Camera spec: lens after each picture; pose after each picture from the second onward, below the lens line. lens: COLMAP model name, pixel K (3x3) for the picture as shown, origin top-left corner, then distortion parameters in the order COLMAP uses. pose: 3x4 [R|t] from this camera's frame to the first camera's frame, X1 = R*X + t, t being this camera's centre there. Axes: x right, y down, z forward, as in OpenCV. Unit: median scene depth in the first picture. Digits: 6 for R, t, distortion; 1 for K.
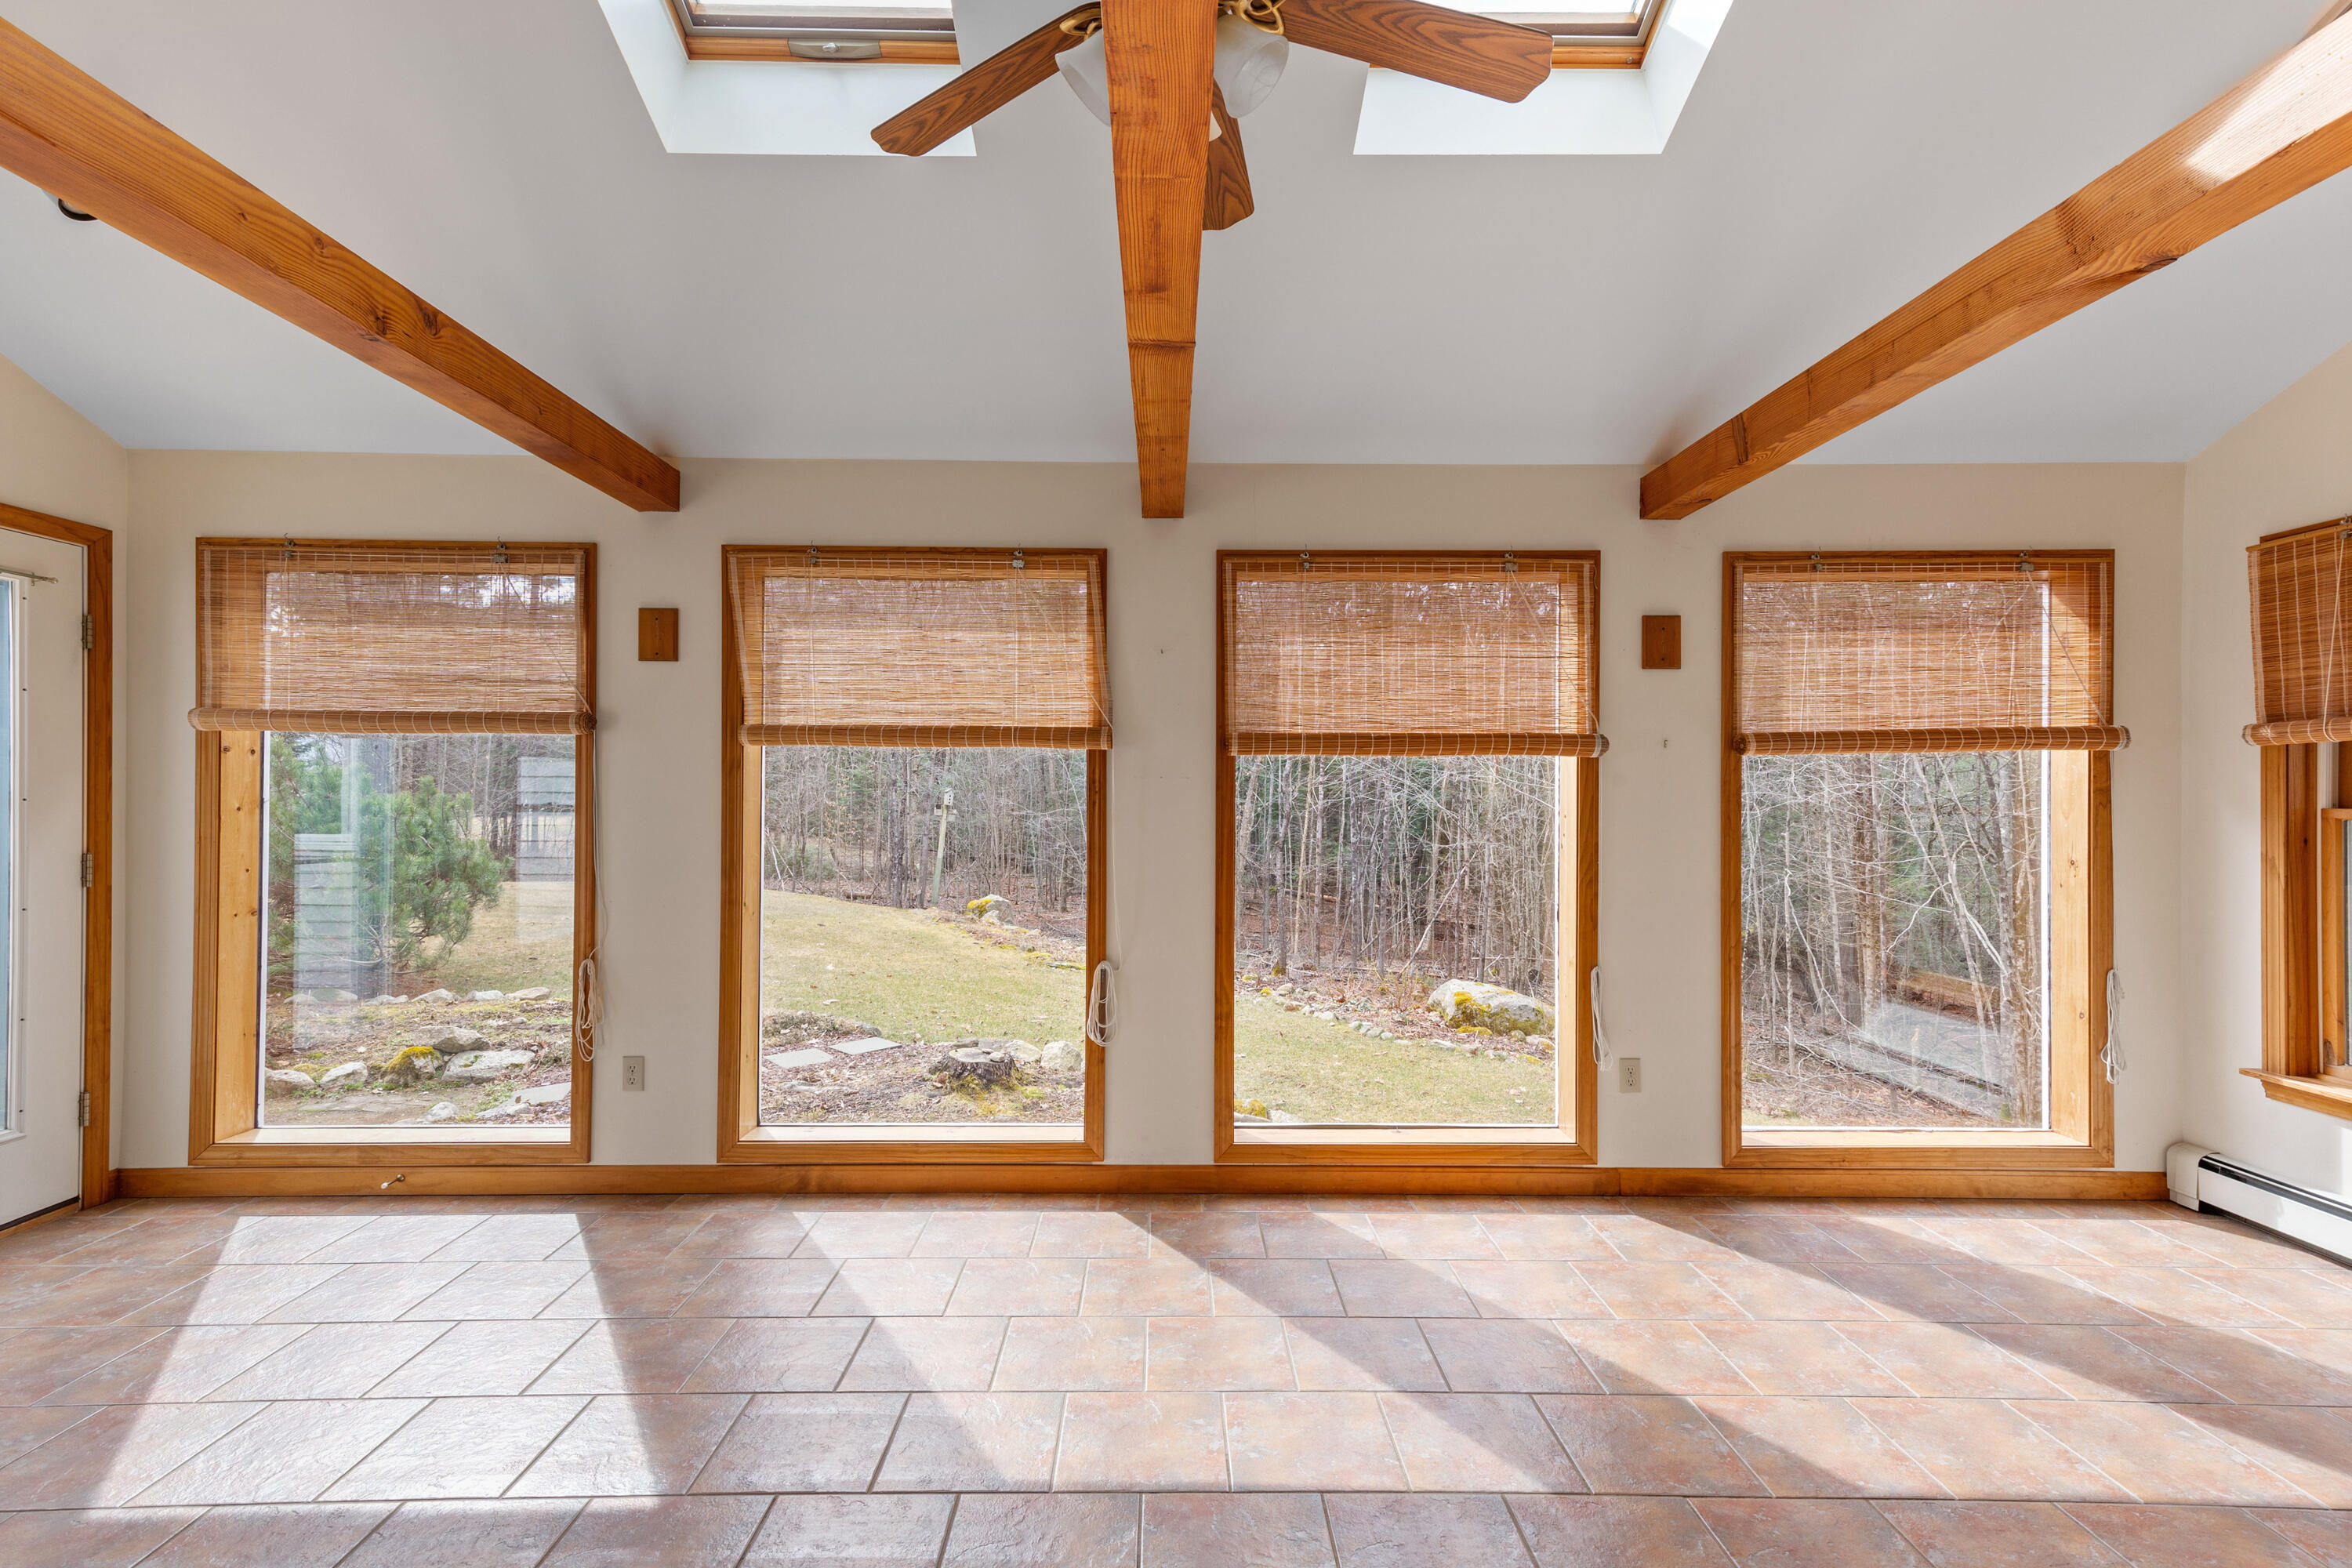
lens RADIAL K [[1069.8, 0, 1163.8], [0, 1069.8, 787.2], [0, 0, 1]] dist [0.005508, 0.001610]
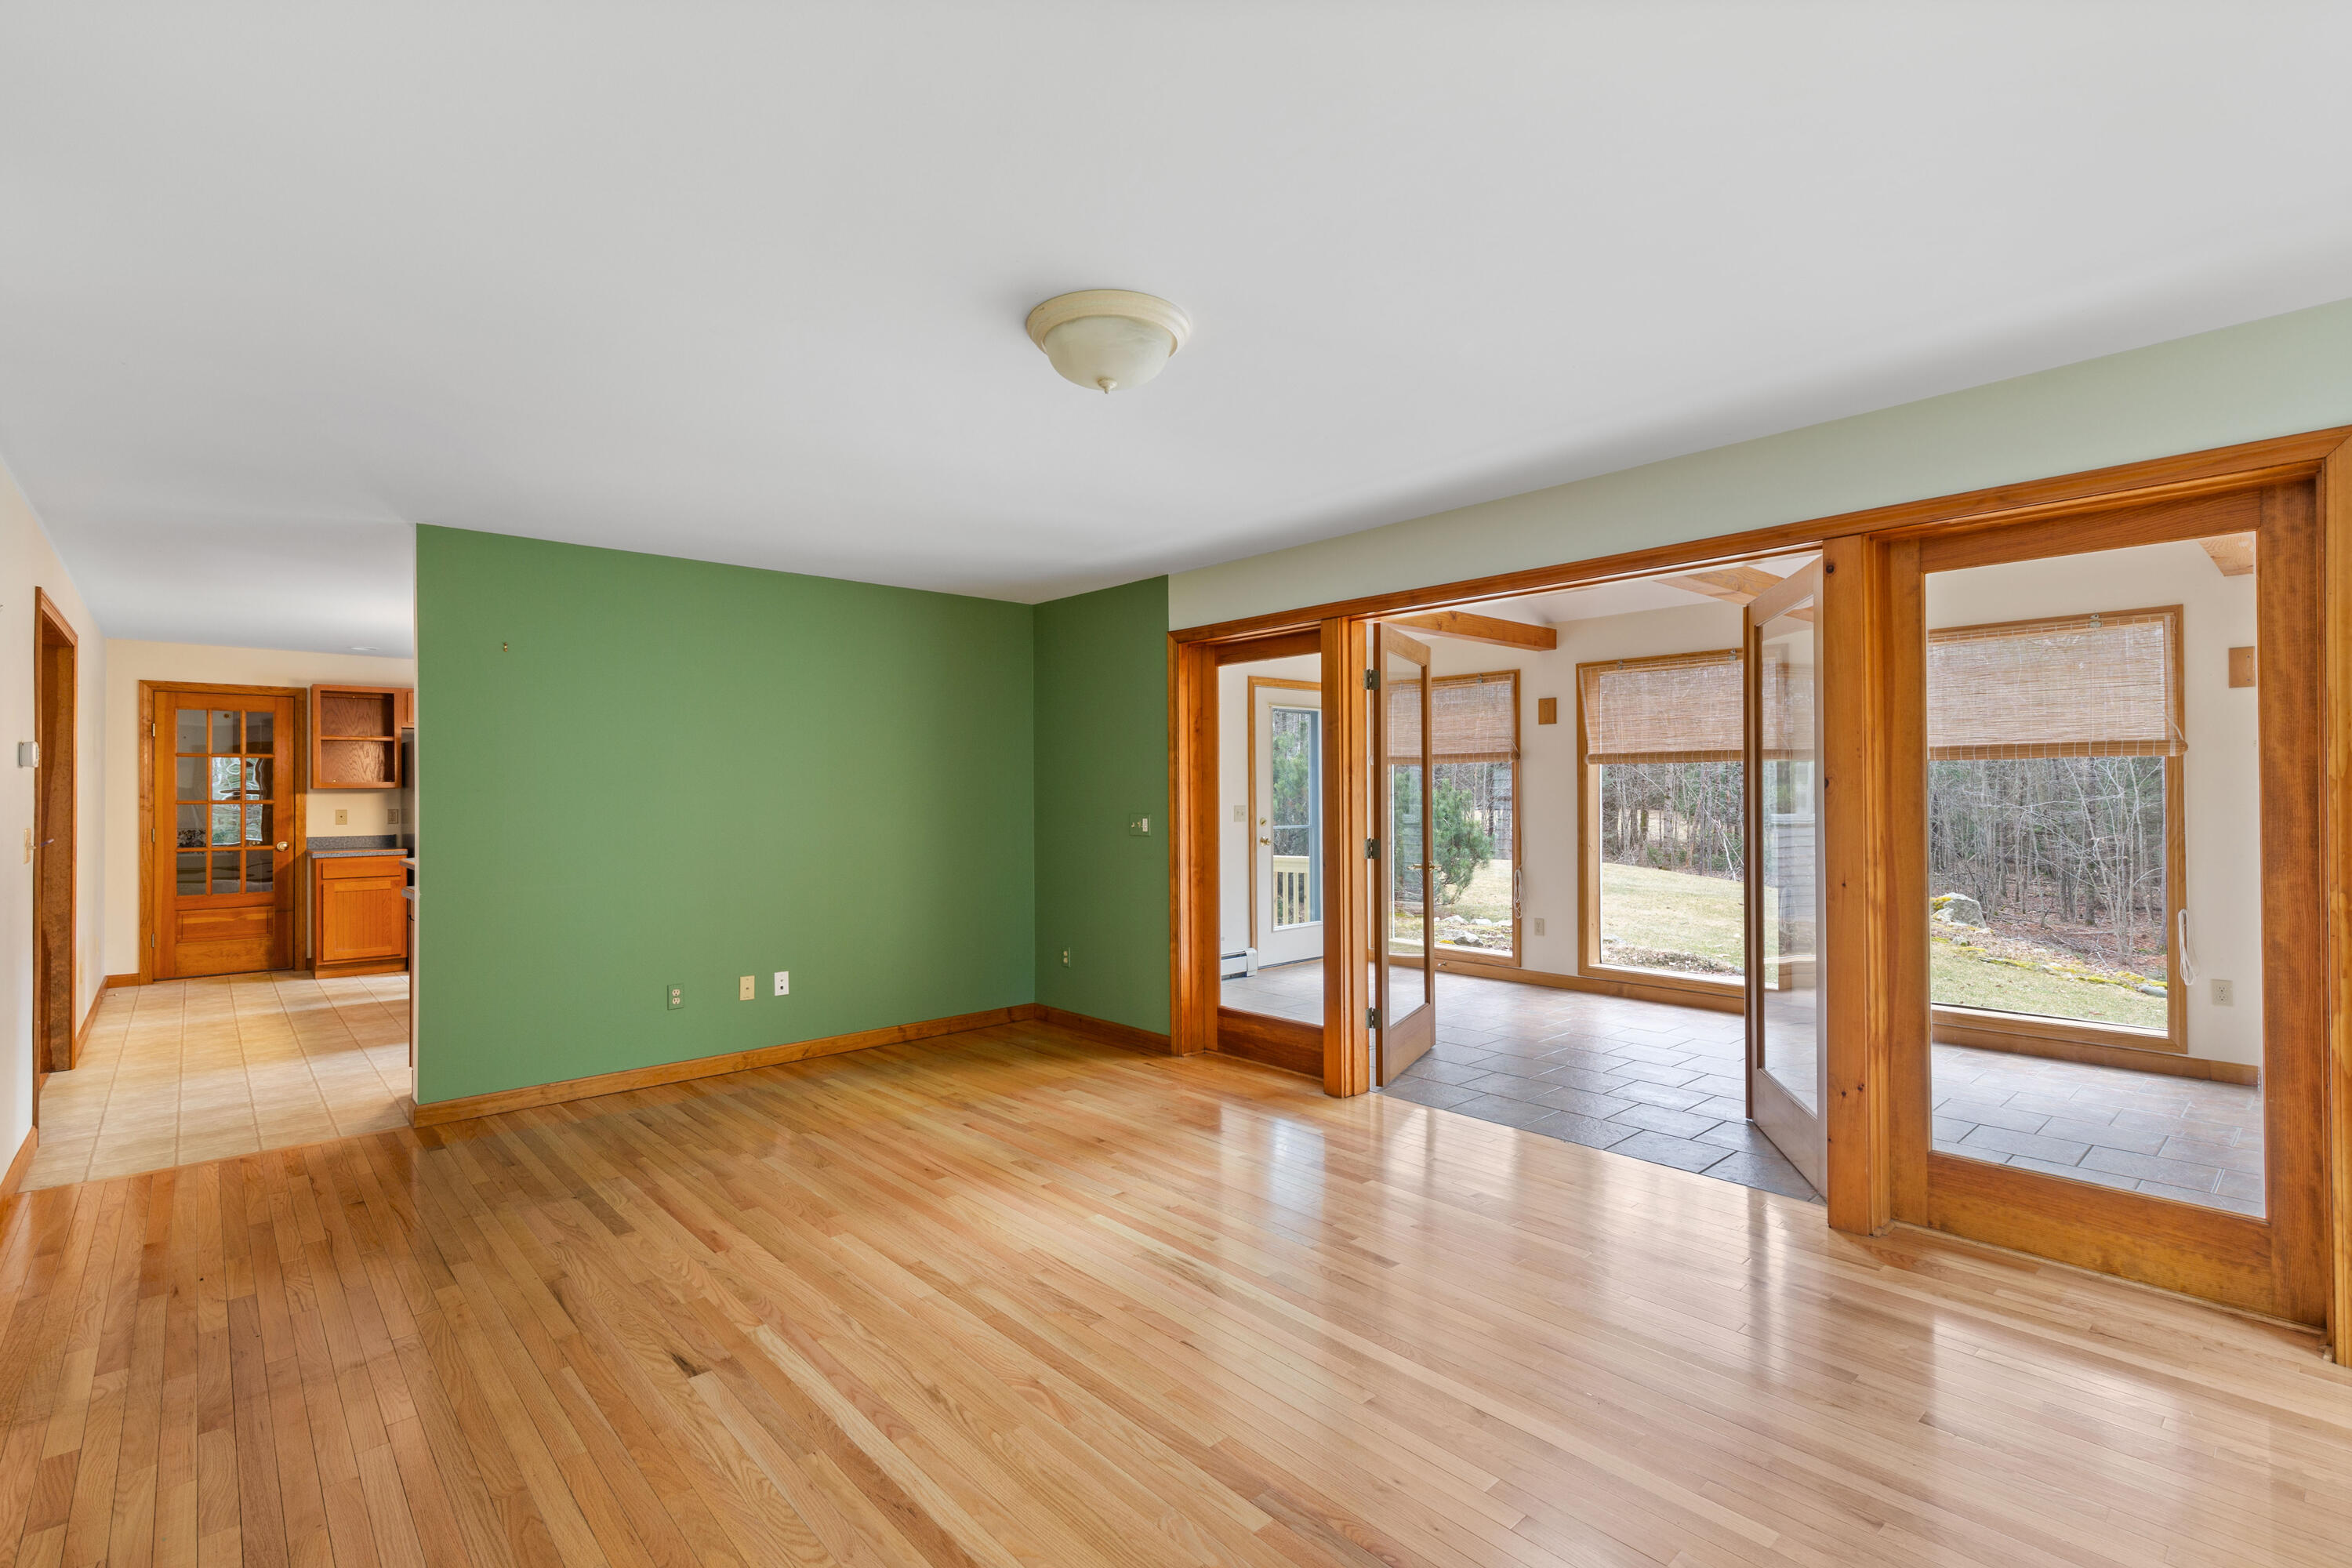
lens RADIAL K [[1069.8, 0, 1194.4], [0, 1069.8, 781.3], [0, 0, 1]] dist [0.005508, 0.001610]
pose [[0.675809, -0.017670, -0.736865, 0.561856], [0.016097, 0.999828, -0.009212, -0.002343], [0.736901, -0.005636, 0.675977, -0.852538]]
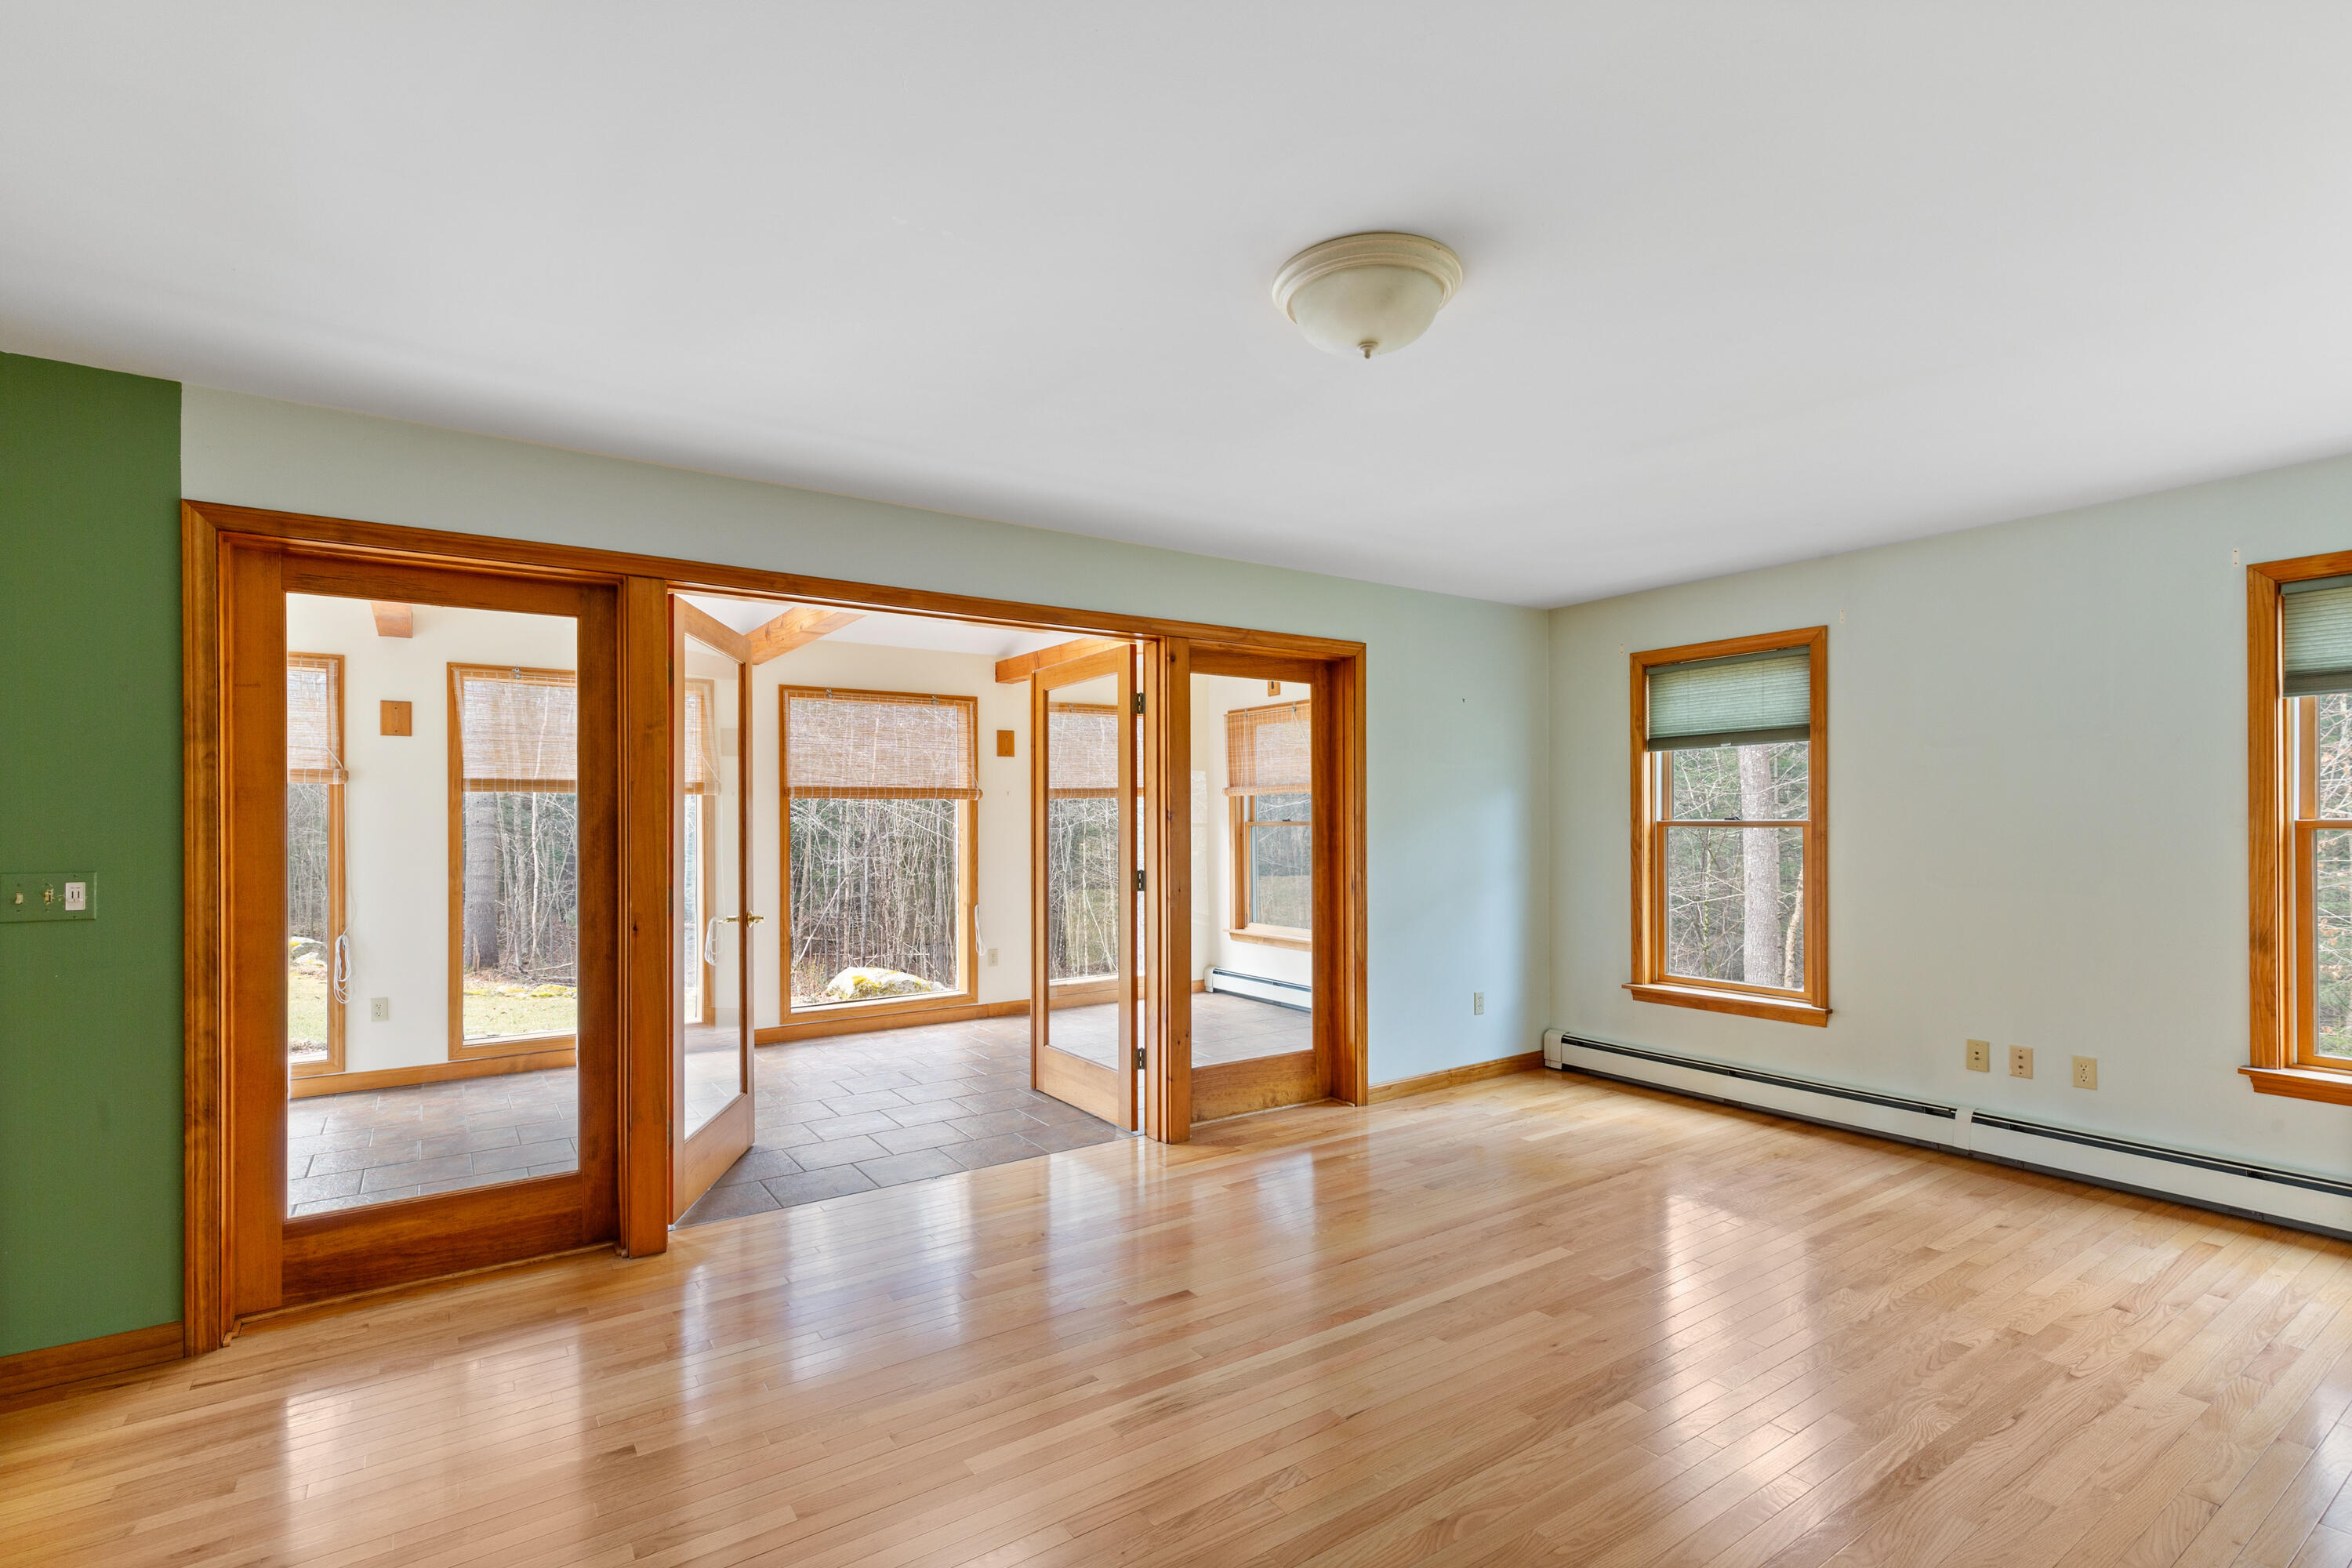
lens RADIAL K [[1069.8, 0, 1168.2], [0, 1069.8, 817.1], [0, 0, 1]] dist [0.005508, 0.001610]
pose [[0.829082, -0.008032, 0.559070, -0.416596], [0.005091, 0.999964, 0.006816, -0.007963], [-0.559104, -0.002805, 0.829093, -0.859186]]
